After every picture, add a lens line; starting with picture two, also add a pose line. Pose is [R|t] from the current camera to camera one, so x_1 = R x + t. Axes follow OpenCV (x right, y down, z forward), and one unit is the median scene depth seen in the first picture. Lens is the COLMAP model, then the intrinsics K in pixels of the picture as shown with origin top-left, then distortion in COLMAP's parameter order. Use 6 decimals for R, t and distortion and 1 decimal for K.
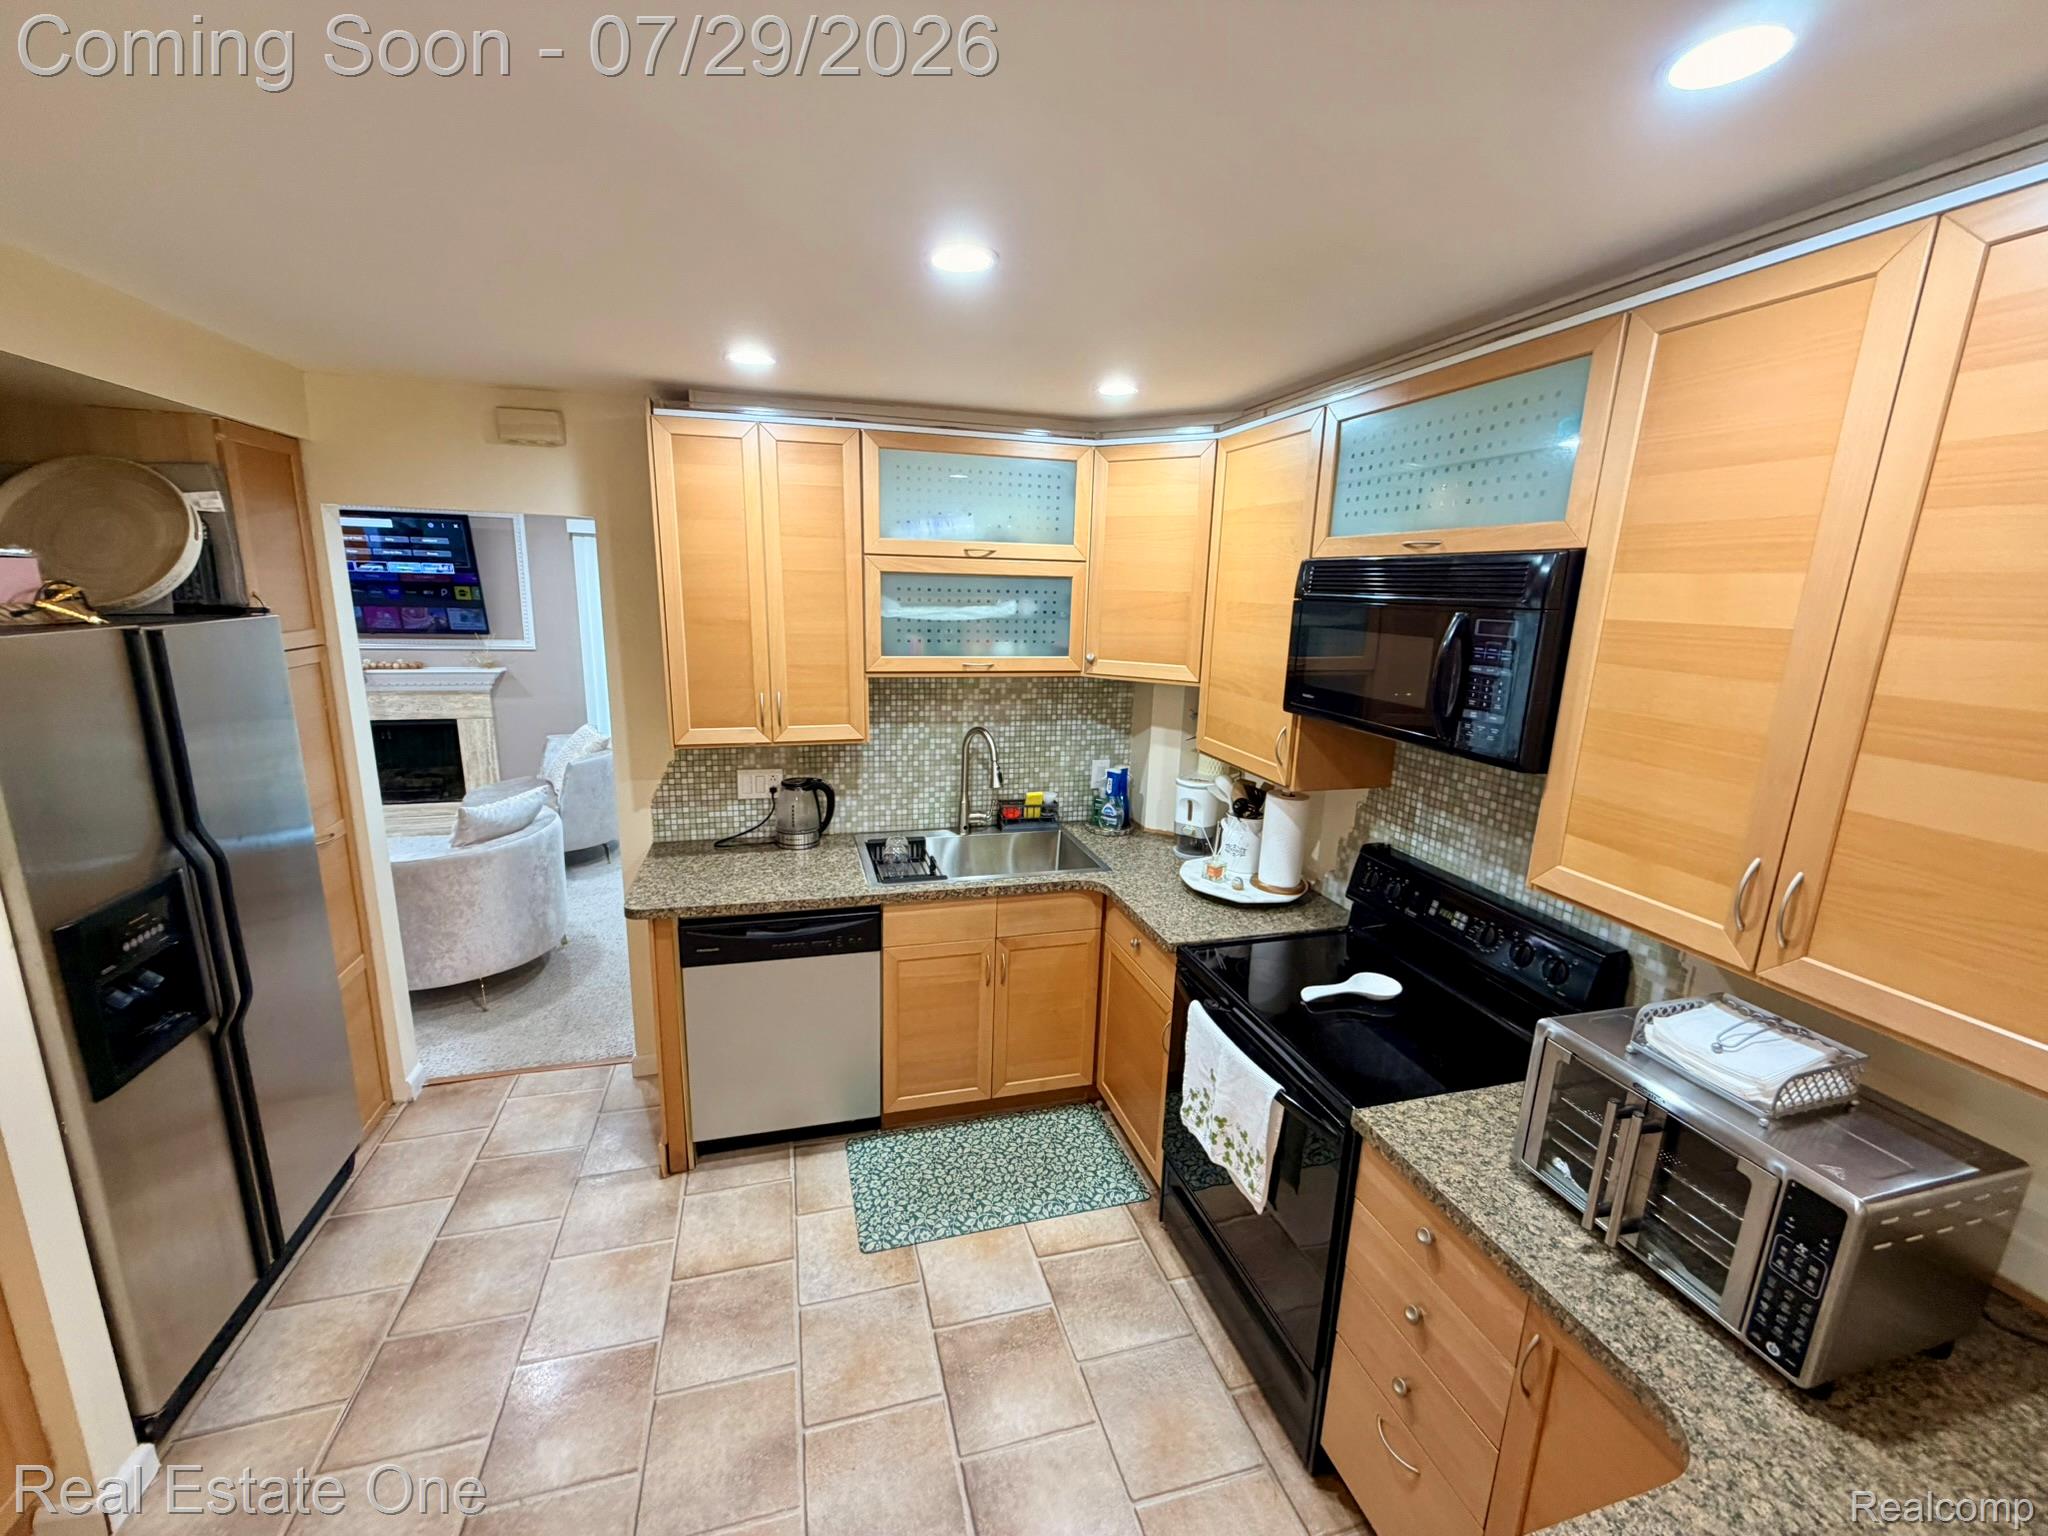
lens RADIAL K [[823.8, 0, 1015.6], [0, 823.8, 768.1], [0, 0, 1]] dist [0.003298, 0.000850]
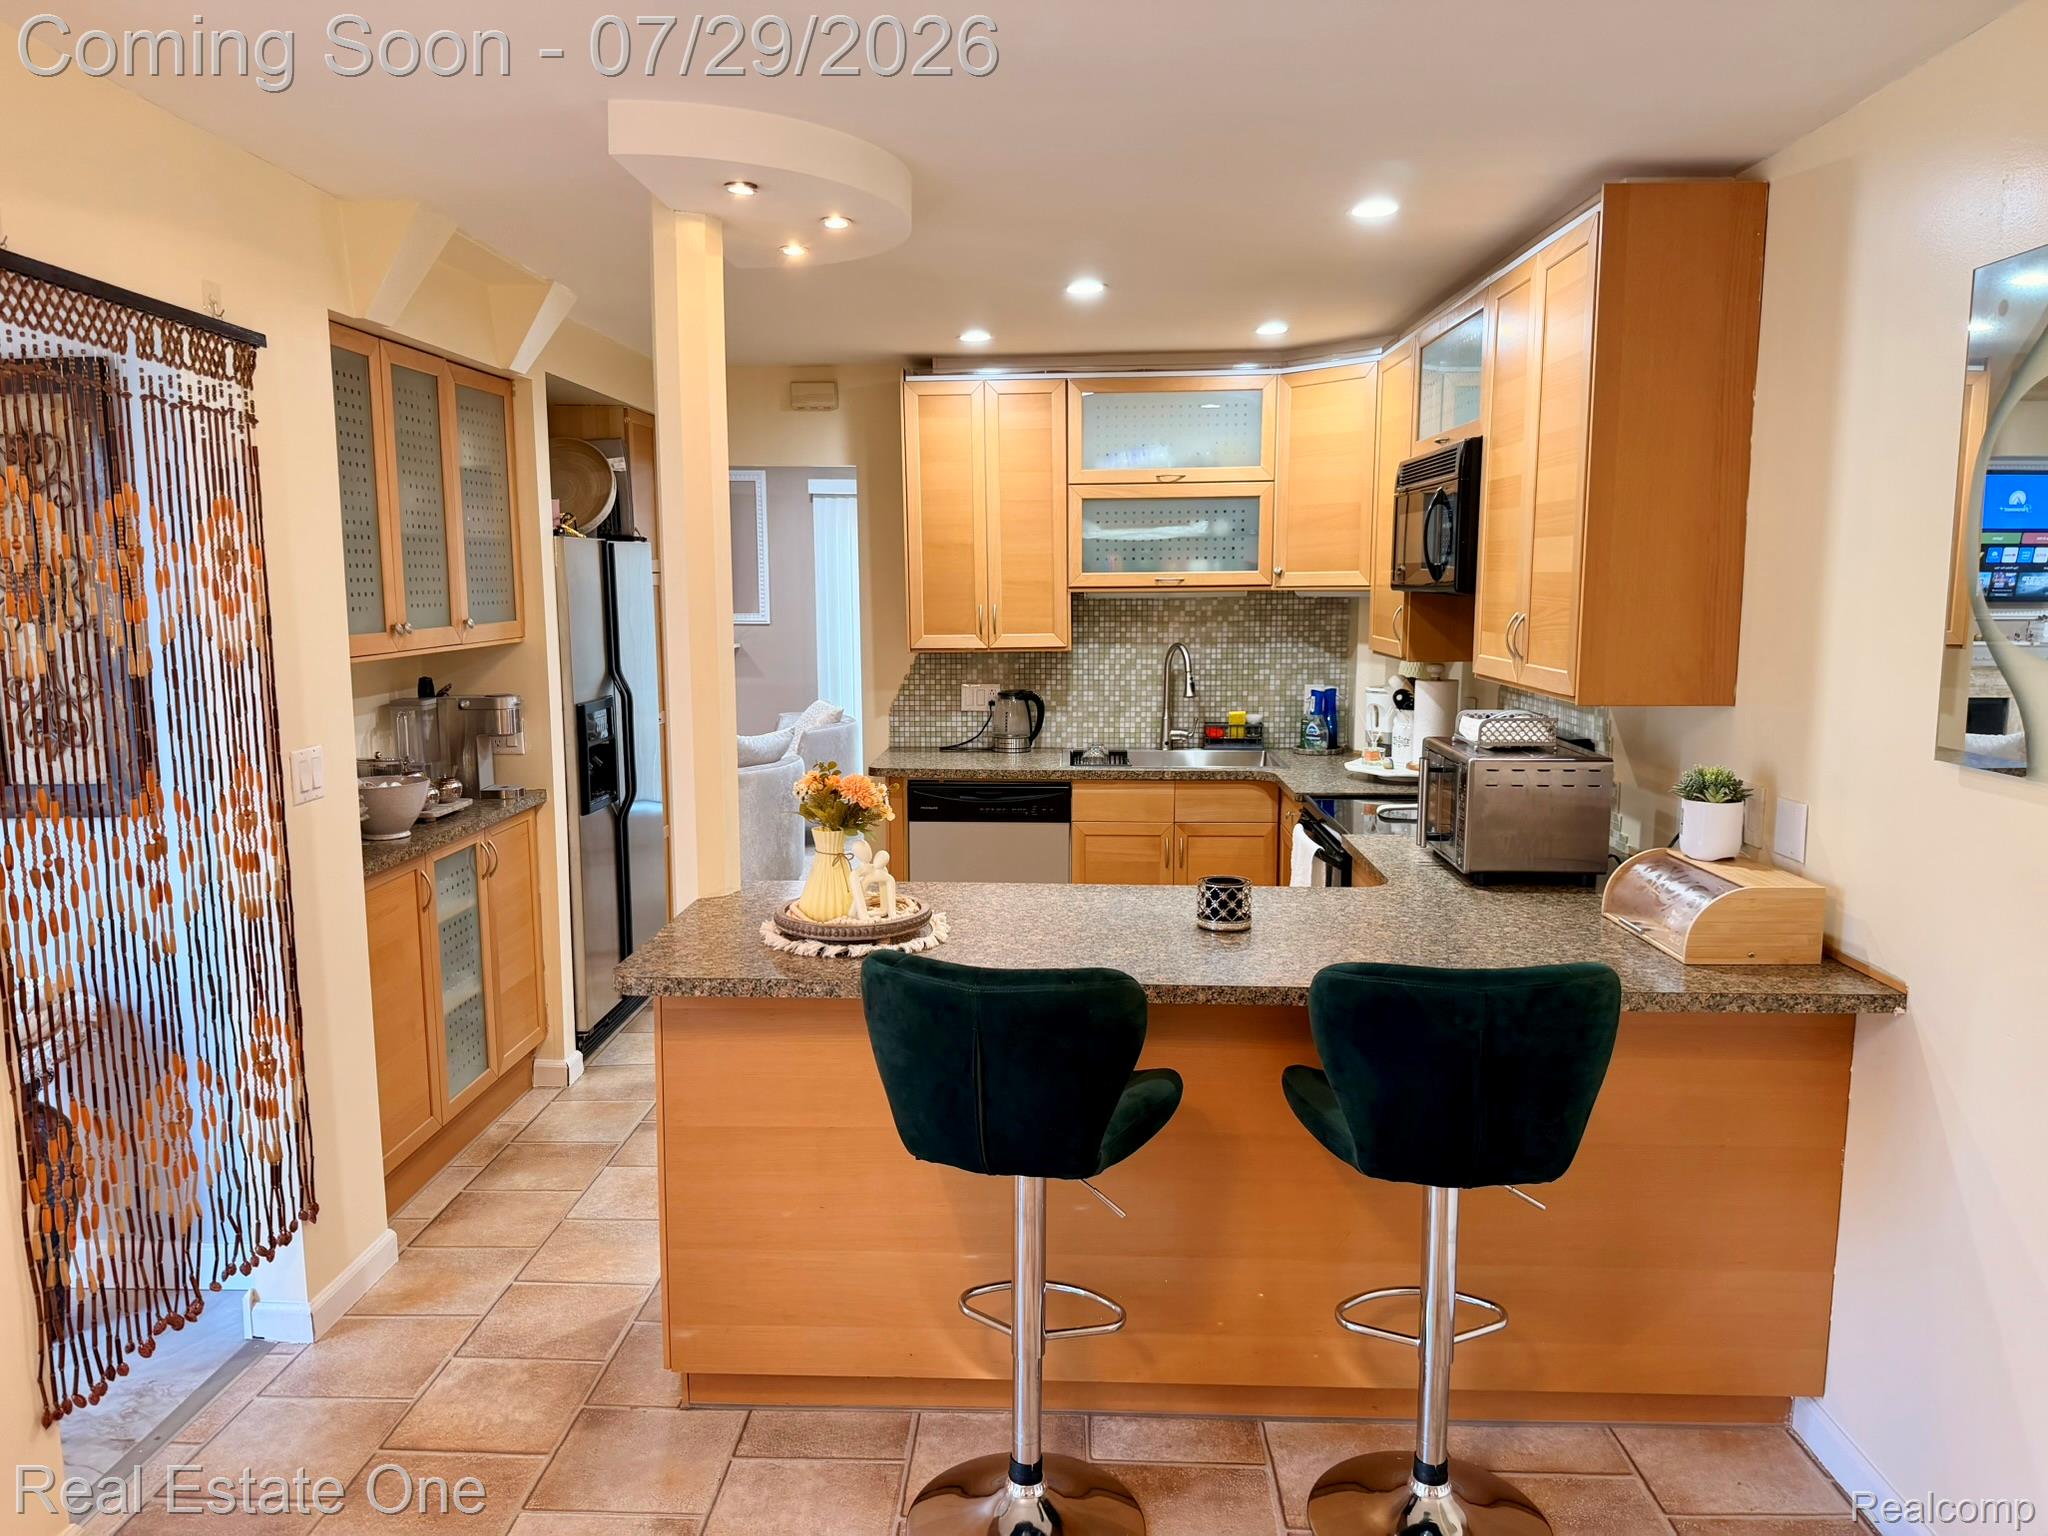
lens RADIAL K [[1477.0, 0, 1022.1], [0, 1477.0, 787.3], [0, 0, 1]] dist [0.121071, -0.017553]
pose [[0.951396, 0.011379, -0.307760, 0.396267], [-0.036836, 0.996348, -0.077034, 0.324609], [0.305759, 0.084627, 0.948340, -0.952547]]
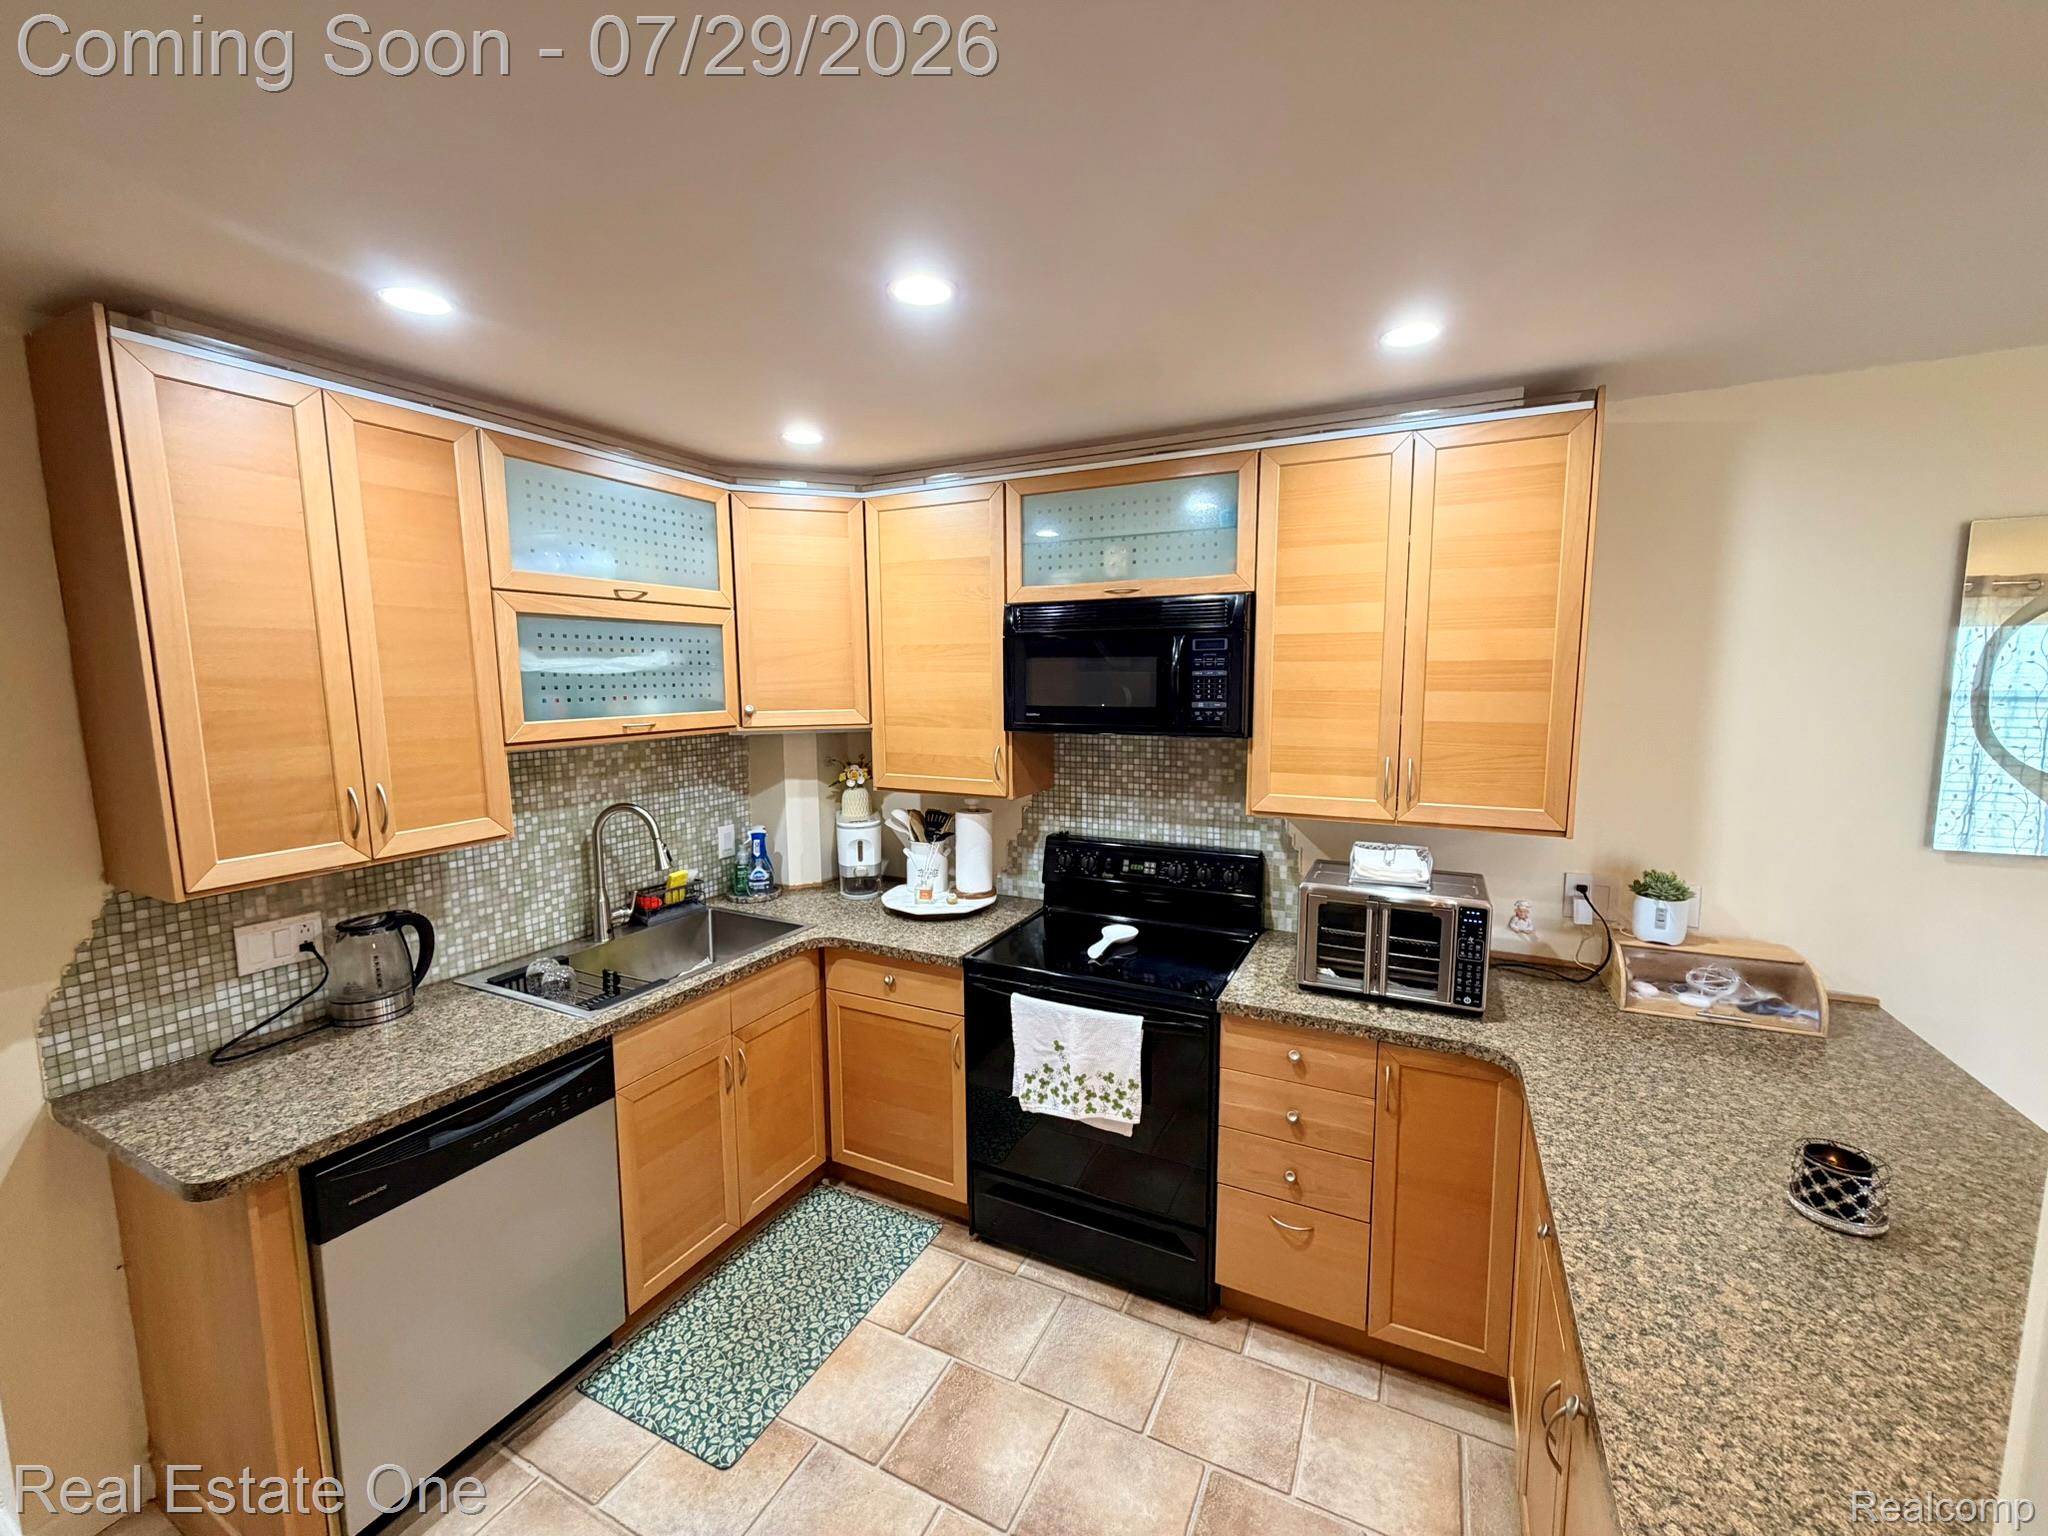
lens RADIAL K [[823.8, 0, 1034.6], [0, 823.8, 774.9], [0, 0, 1]] dist [0.003298, 0.000850]
pose [[0.663802, -0.121761, 0.737930, -0.423347], [0.187245, 0.982293, -0.006354, 0.006166], [-0.724090, 0.142391, 0.674847, 0.153002]]
